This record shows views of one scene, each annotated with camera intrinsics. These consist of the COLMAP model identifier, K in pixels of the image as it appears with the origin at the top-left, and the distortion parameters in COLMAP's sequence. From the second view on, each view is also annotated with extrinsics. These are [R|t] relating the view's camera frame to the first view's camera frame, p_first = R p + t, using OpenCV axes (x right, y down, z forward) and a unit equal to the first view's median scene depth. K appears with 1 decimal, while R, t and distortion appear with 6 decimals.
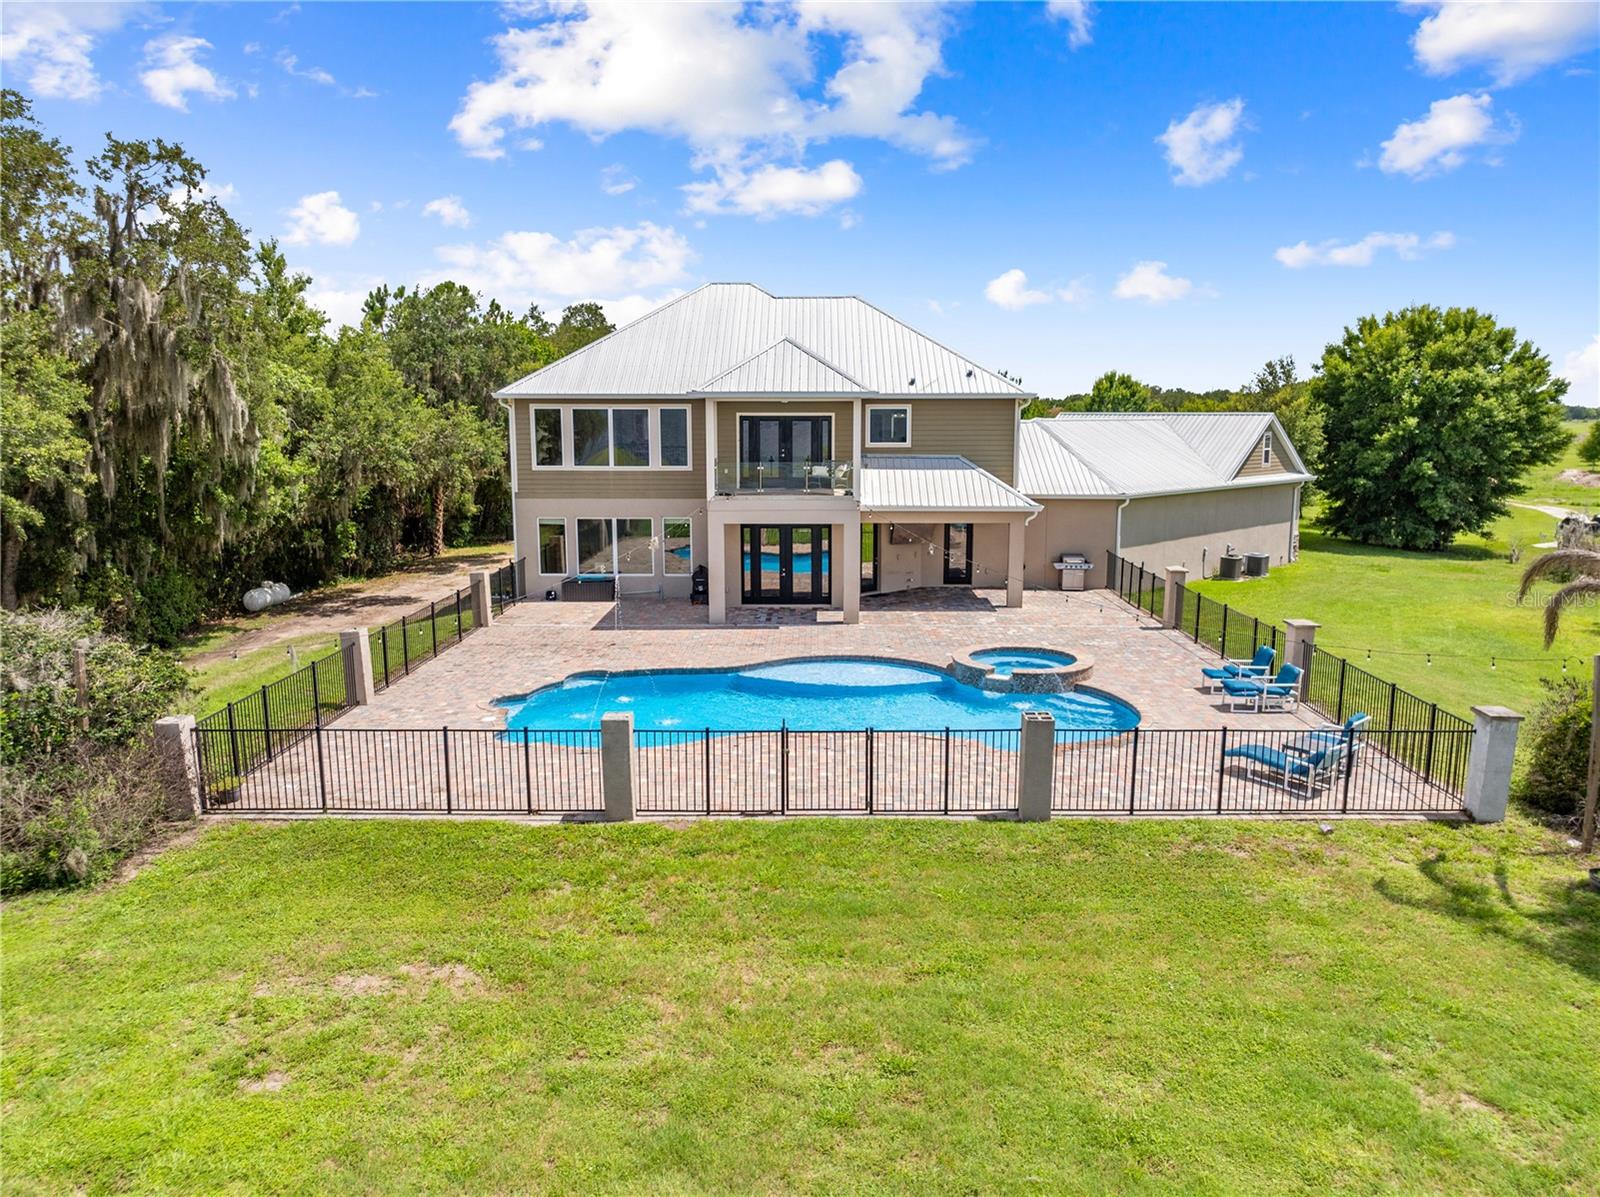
lens RADIAL K [[1117.1, 0, 810.5], [0, 1117.1, 603.9], [0, 0, 1]] dist [-0.046181, 0.020475]
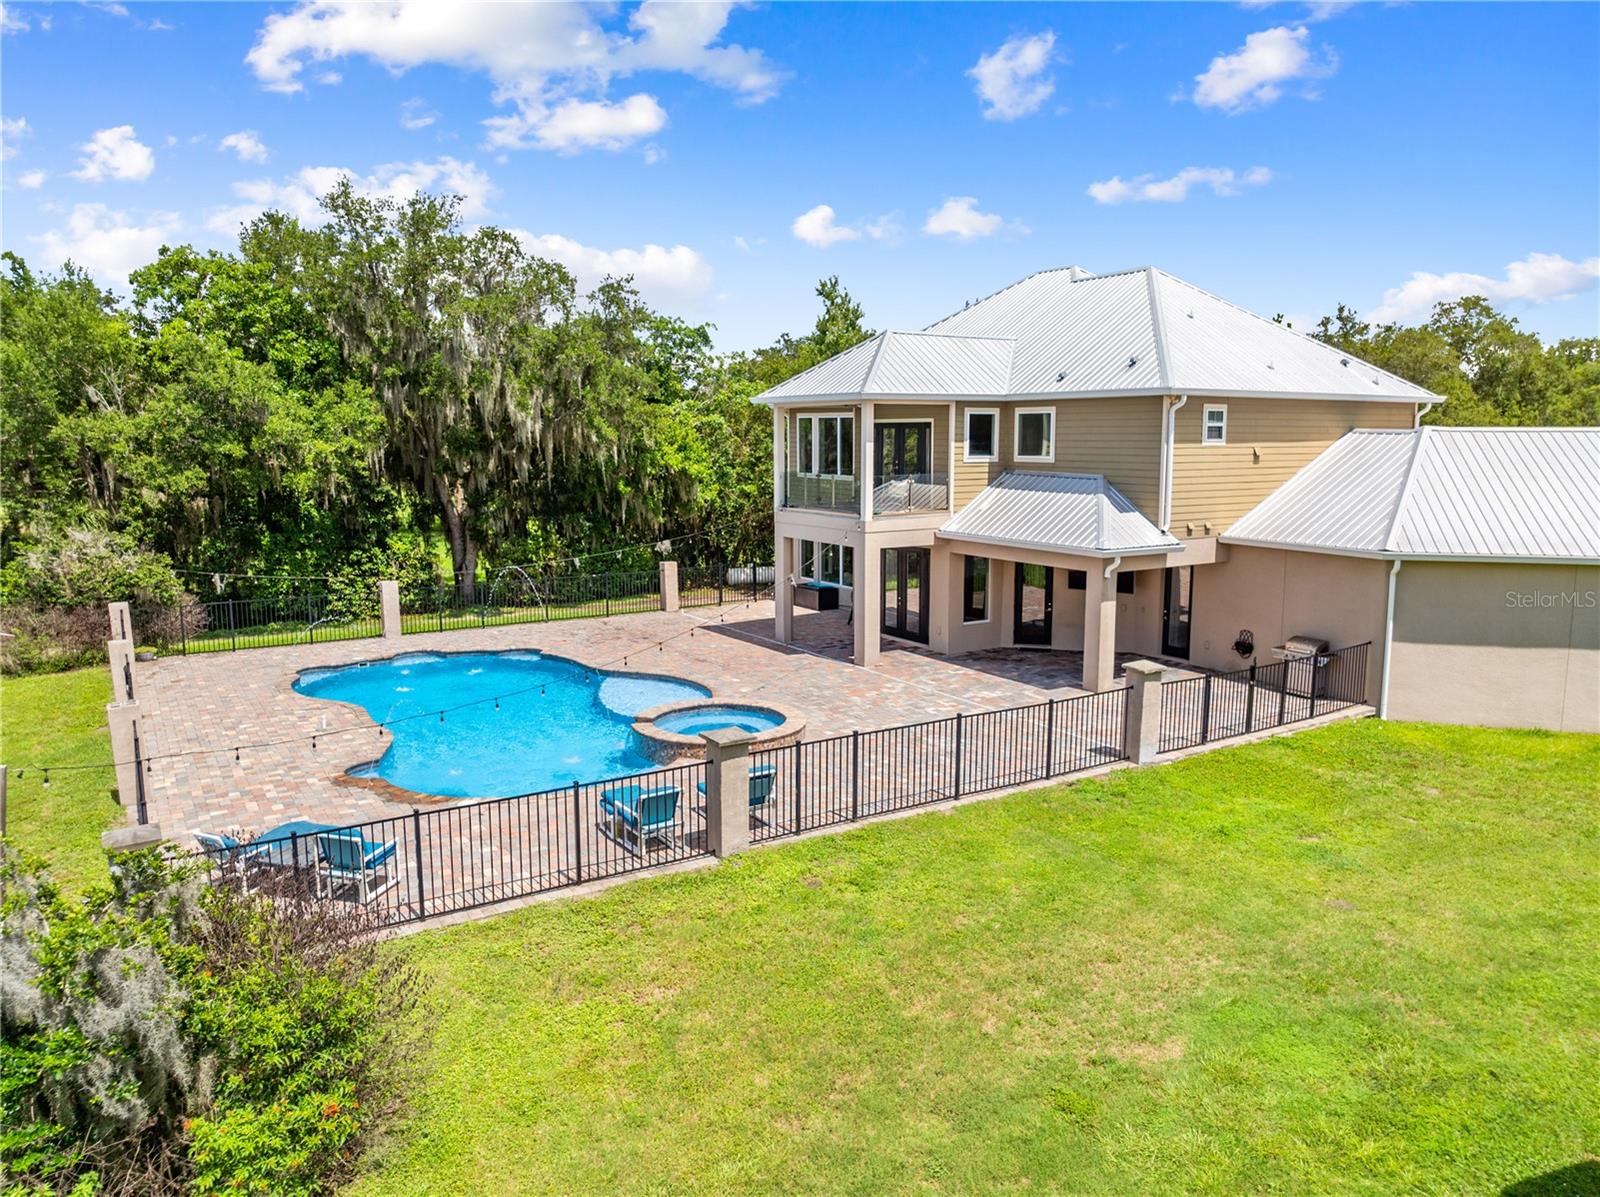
lens RADIAL K [[1117.1, 0, 803.3], [0, 1117.1, 605.0], [0, 0, 1]] dist [-0.046181, 0.020475]
pose [[0.537171, 0.127117, -0.833840, 0.636268], [-0.140425, 0.988260, 0.060194, -0.064776], [0.831702, 0.084757, 0.548715, 0.439418]]
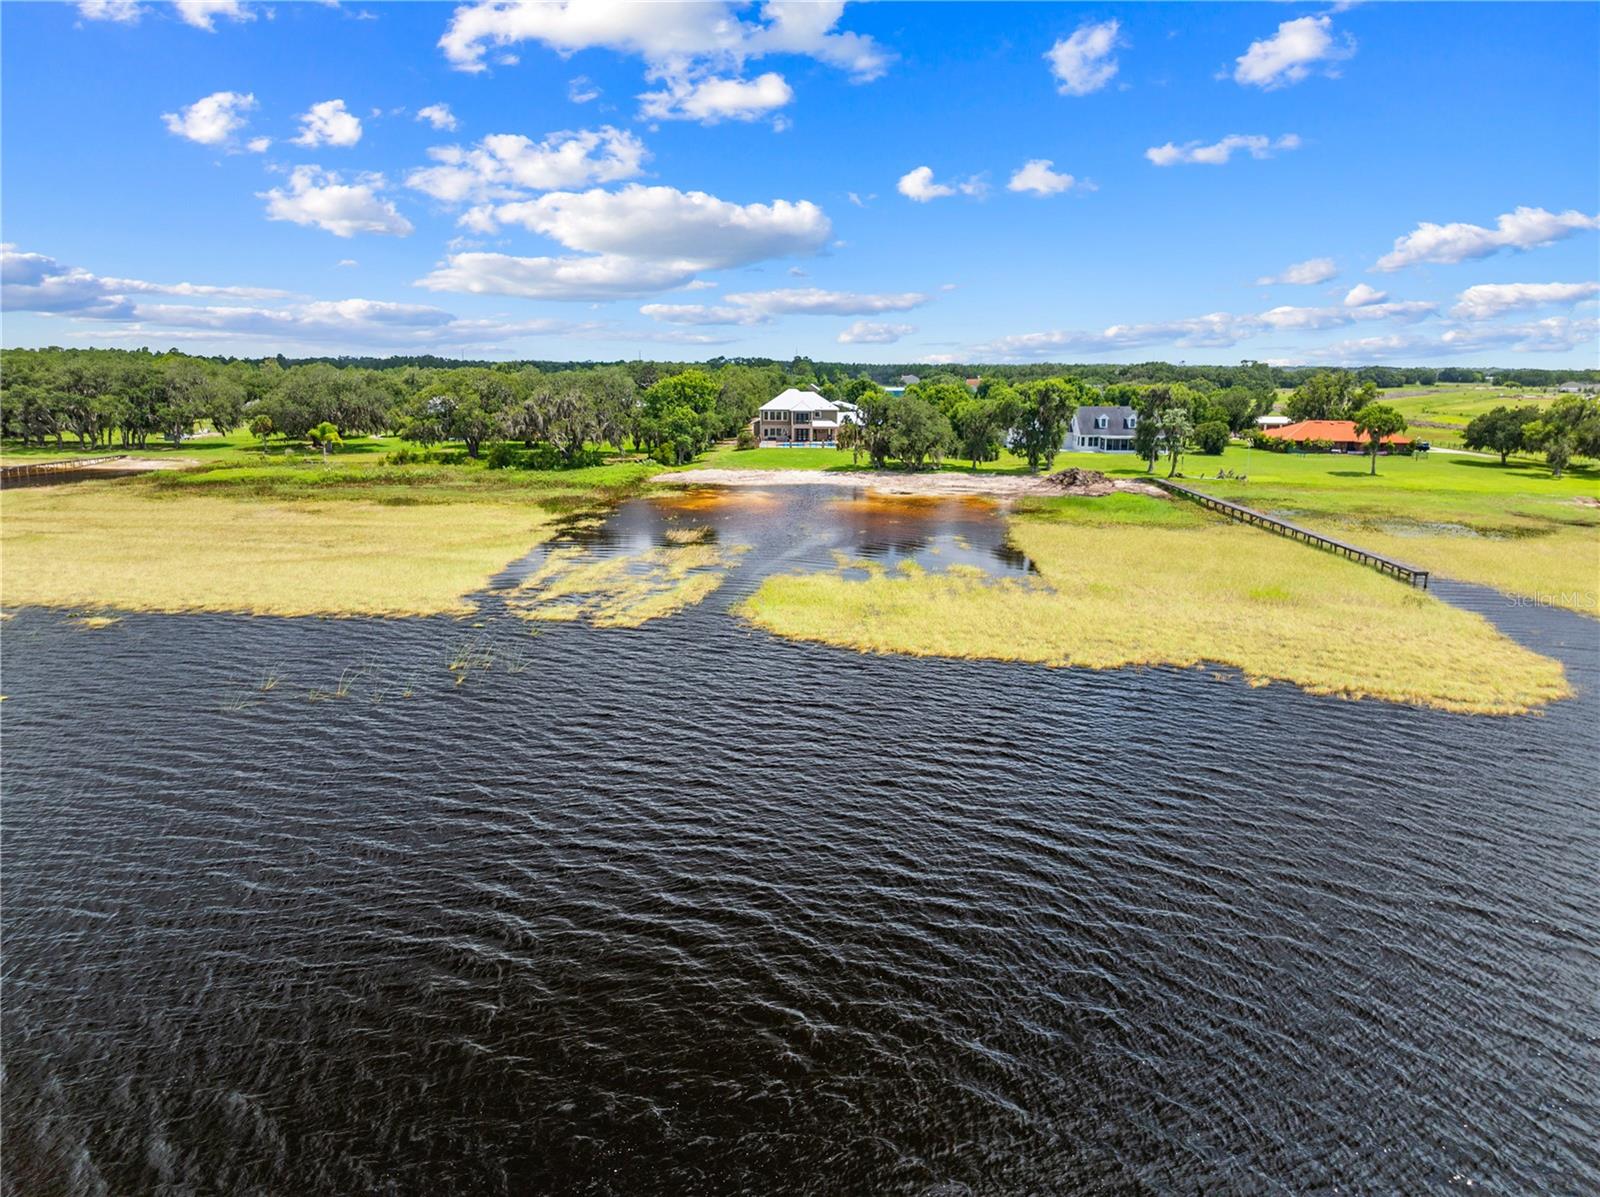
lens RADIAL K [[1117.1, 0, 801.8], [0, 1117.1, 596.7], [0, 0, 1]] dist [-0.046181, 0.020475]
pose [[0.998241, -0.008171, 0.058729, -0.414889], [0.000912, 0.992460, 0.122565, 0.106096], [-0.059288, -0.122296, 0.990721, -5.671636]]
